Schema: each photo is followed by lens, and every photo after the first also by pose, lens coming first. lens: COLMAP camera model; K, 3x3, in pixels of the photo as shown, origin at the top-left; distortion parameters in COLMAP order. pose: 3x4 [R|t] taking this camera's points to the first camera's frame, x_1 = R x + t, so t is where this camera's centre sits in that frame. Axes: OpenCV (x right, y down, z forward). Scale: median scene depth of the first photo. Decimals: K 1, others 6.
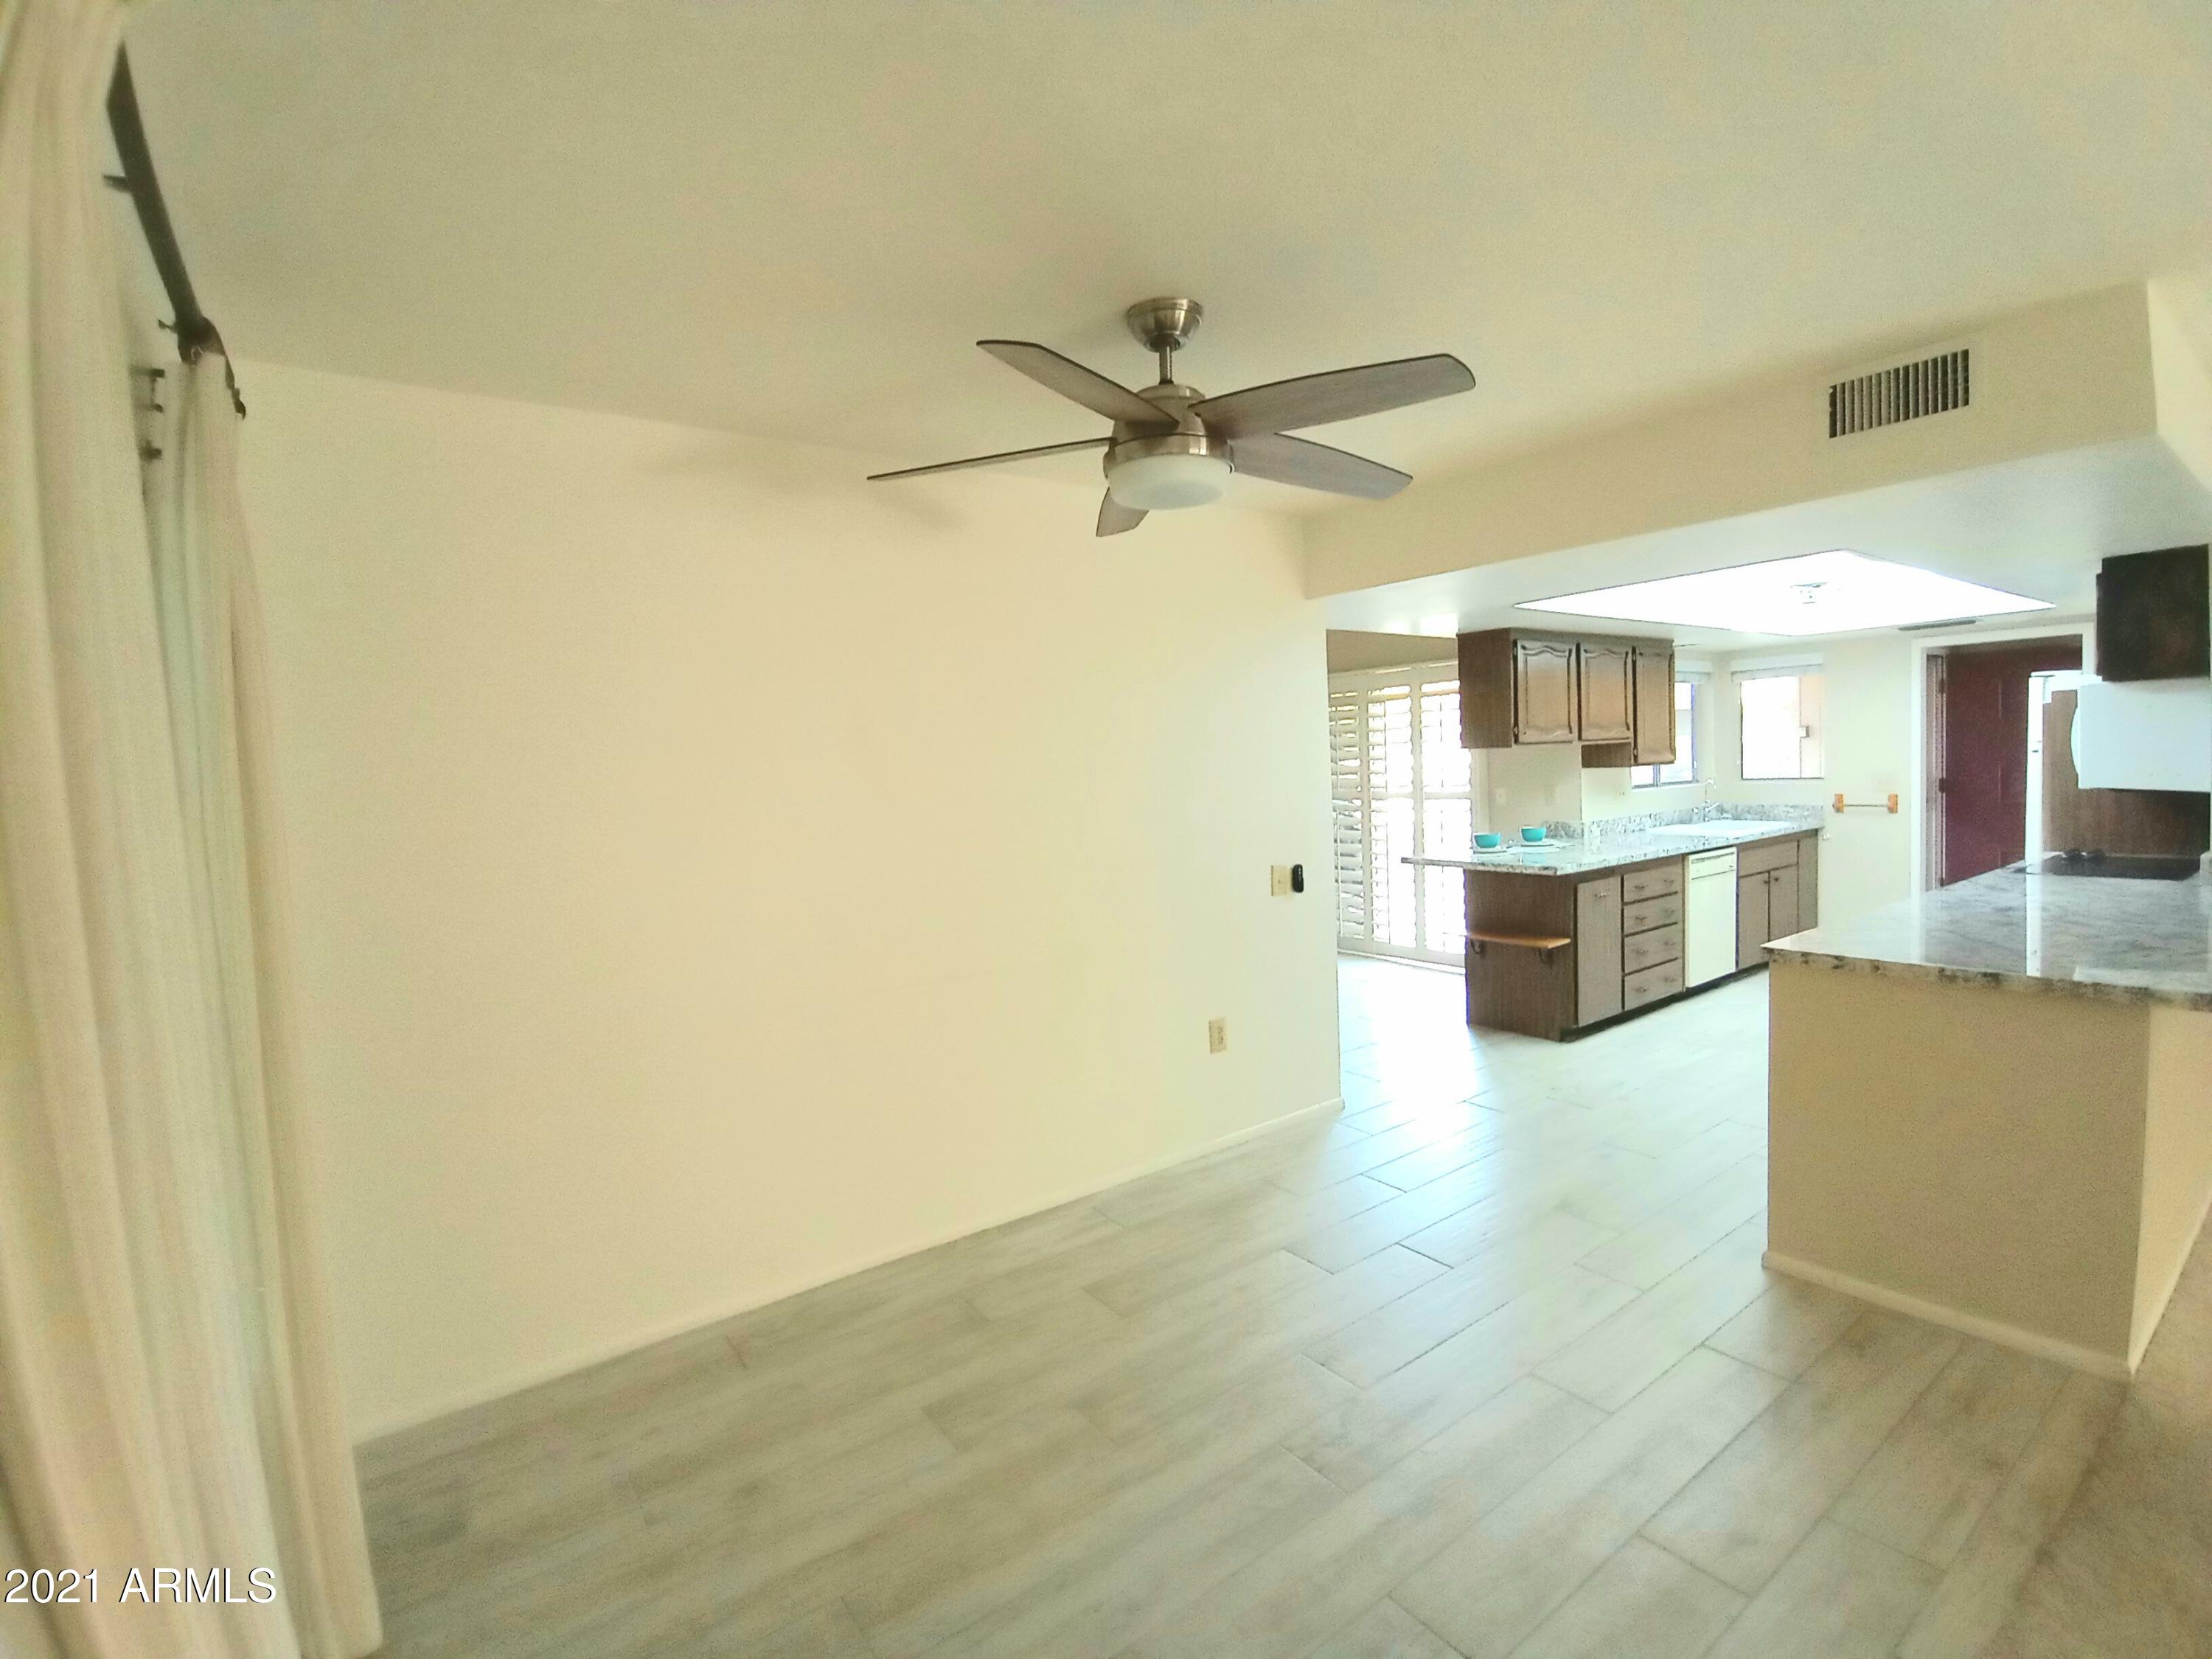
lens RADIAL K [[1050.5, 0, 1106.0], [0, 1050.5, 829.5], [0, 0, 1]] dist [-0.003282, -0.000470]
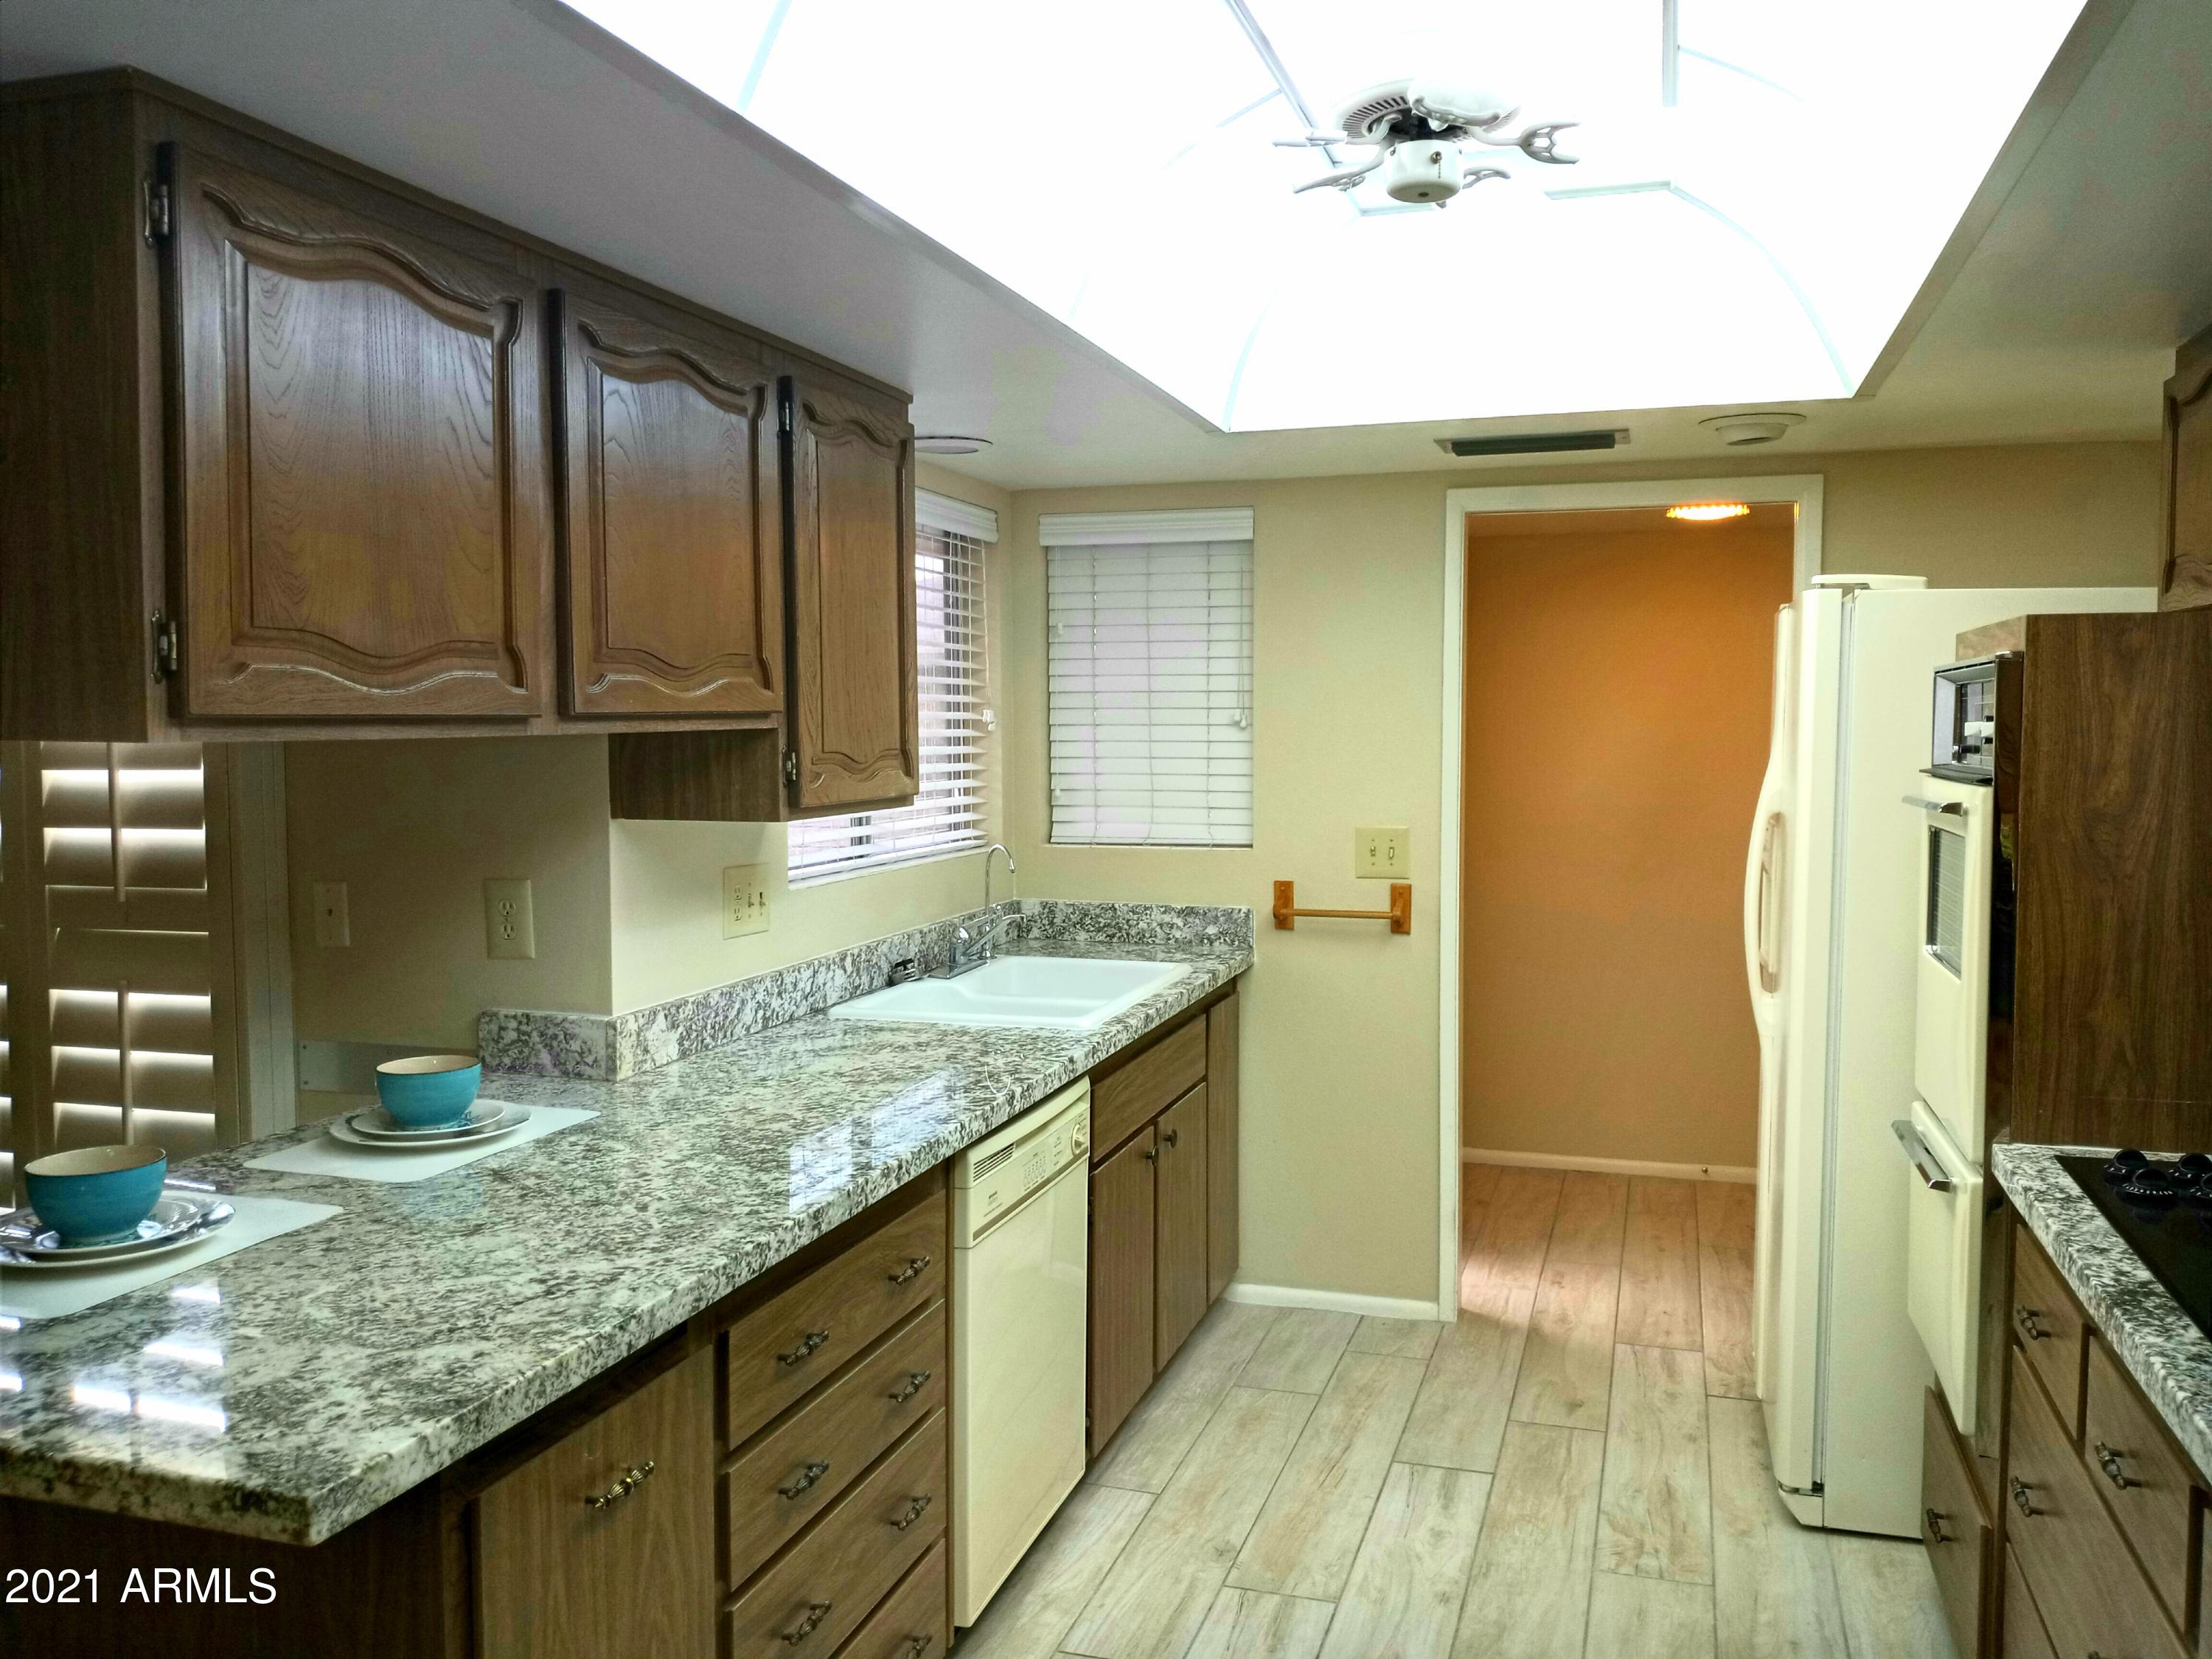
lens RADIAL K [[1788.1, 0, 1106.0], [0, 1788.1, 829.5], [0, 0, 1]] dist [0.052685, -0.127307]
pose [[0.814069, 0.005416, 0.580742, 0.290839], [0.003657, 0.999889, -0.014451, -0.048668], [-0.580756, 0.013888, 0.813959, 0.554619]]
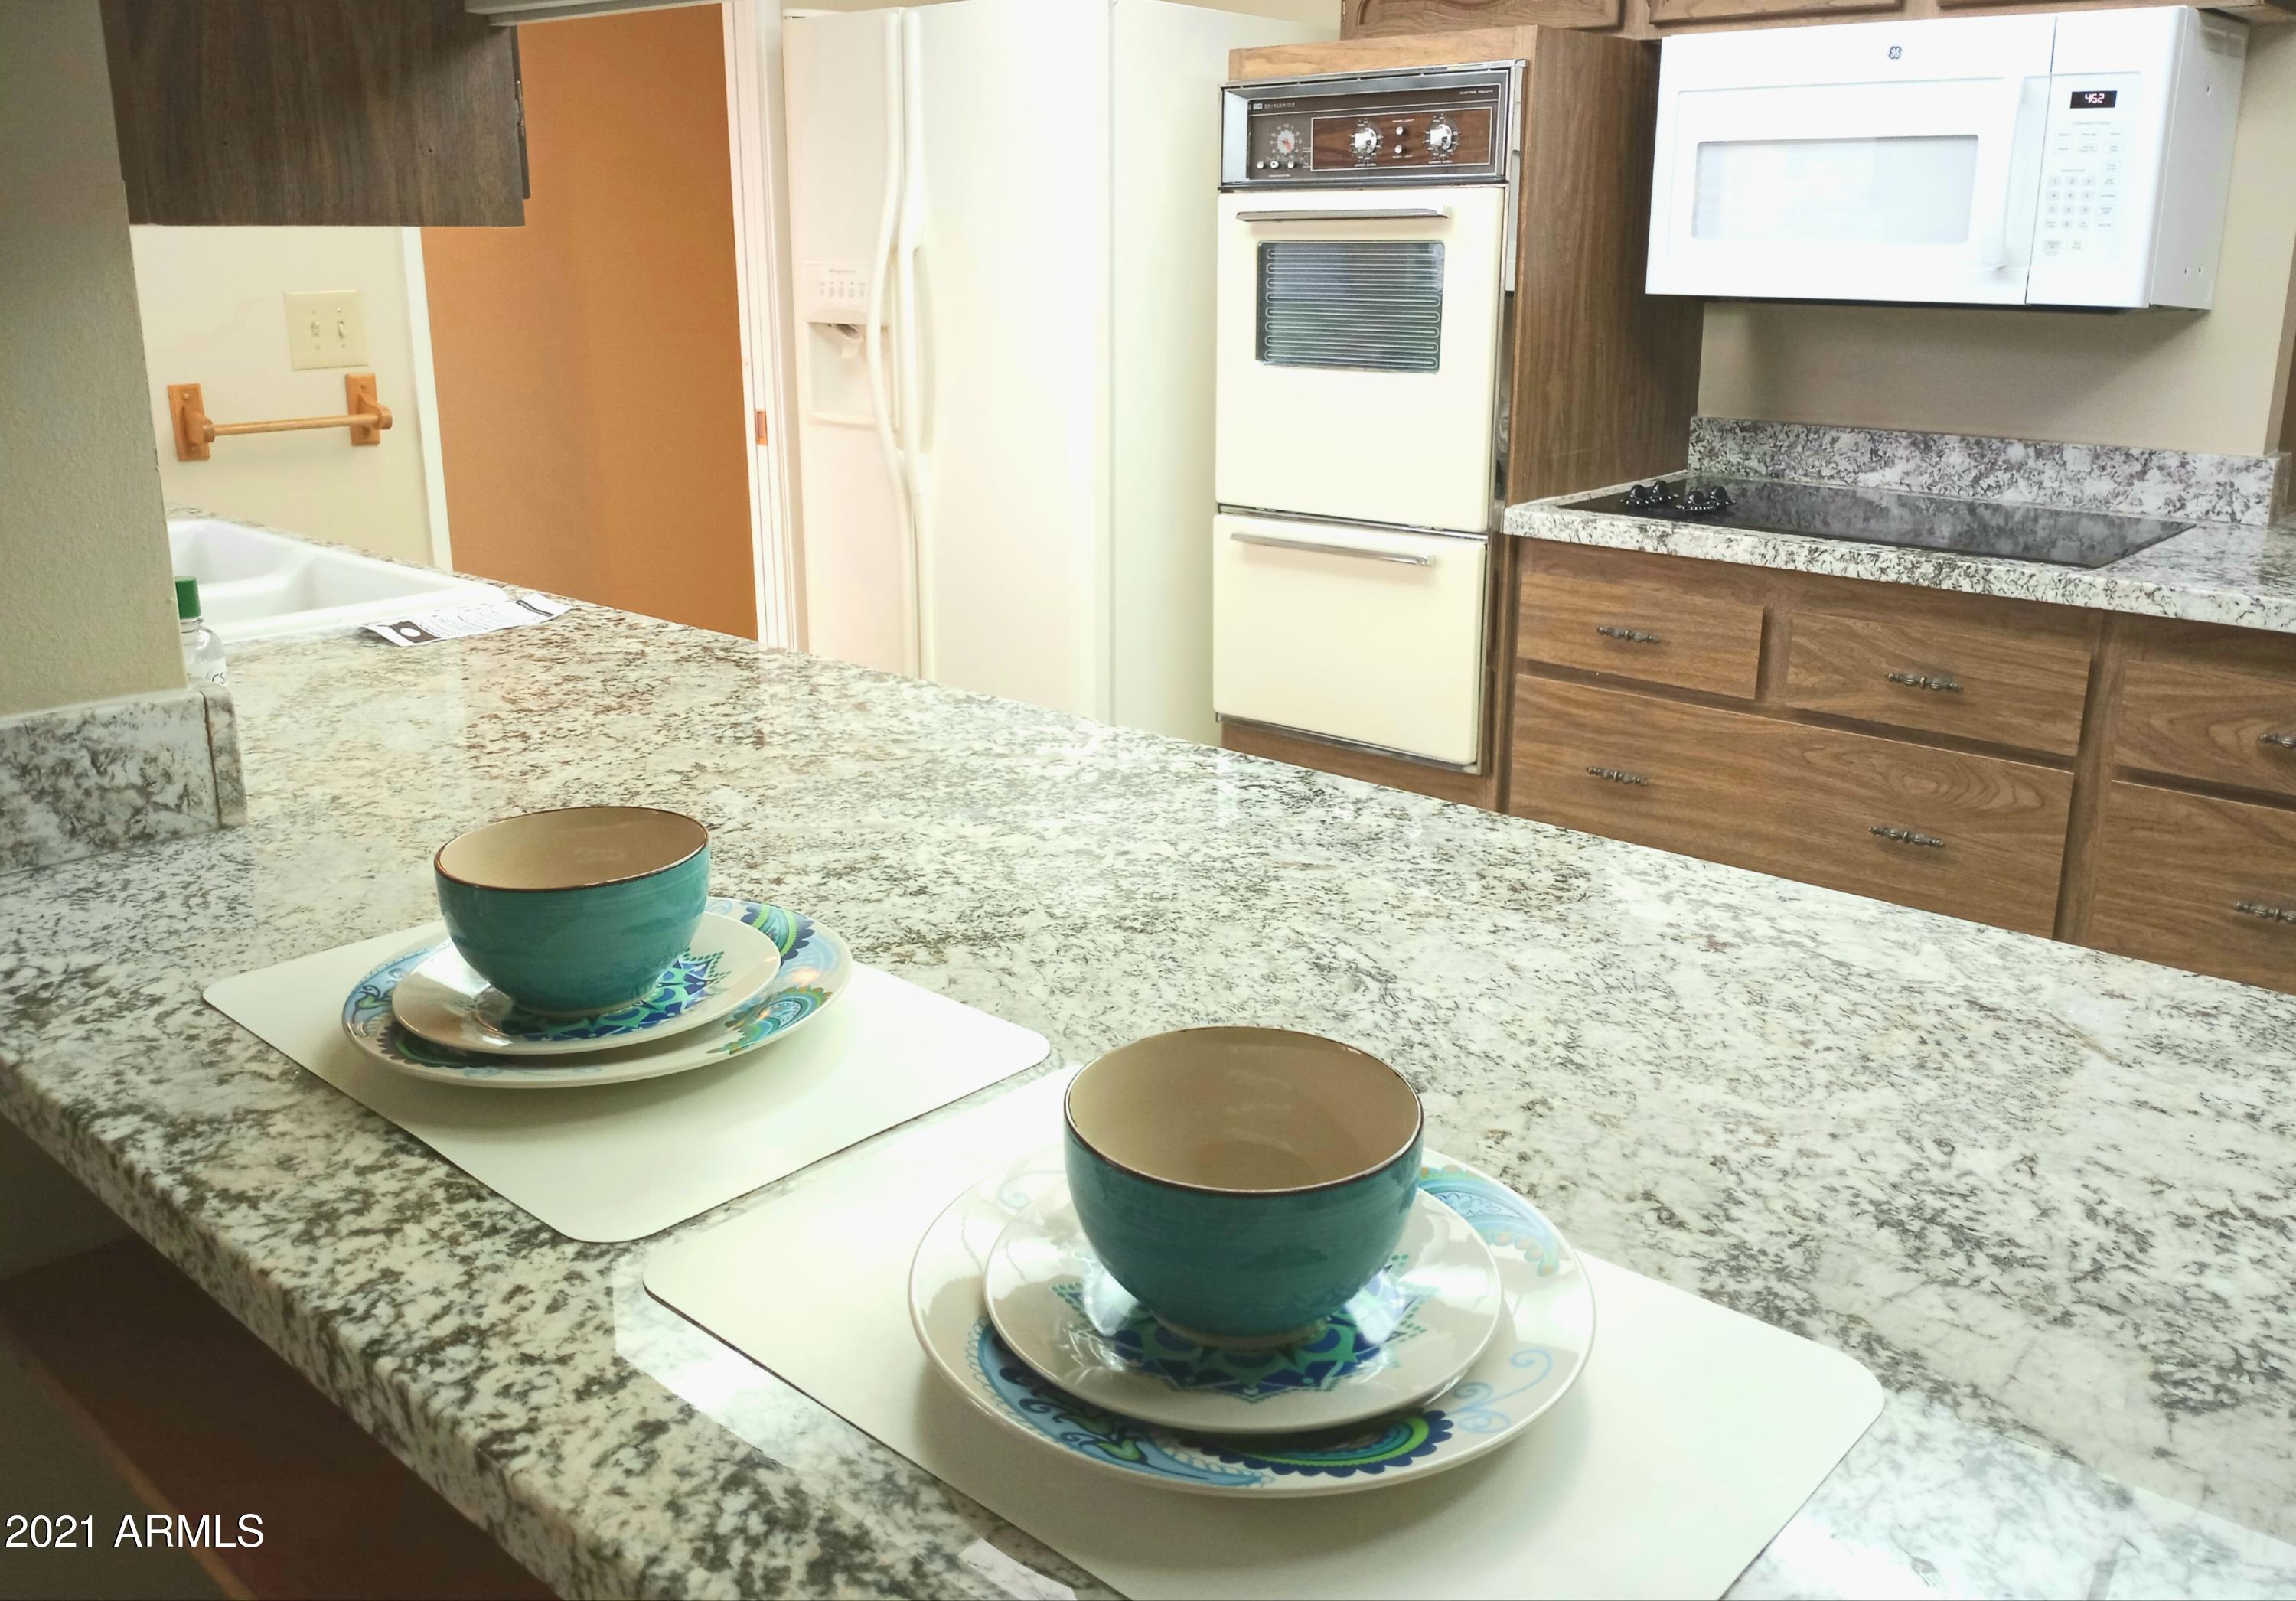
lens RADIAL K [[1865.6, 0, 1148.0], [0, 1865.6, 800.5], [0, 0, 1]] dist [-0.013171, -0.014749]
pose [[-0.187713, -0.246836, 0.950703, 0.227700], [0.071035, 0.961962, 0.263785, -0.043469], [-0.979652, 0.117049, -0.163039, 0.948856]]
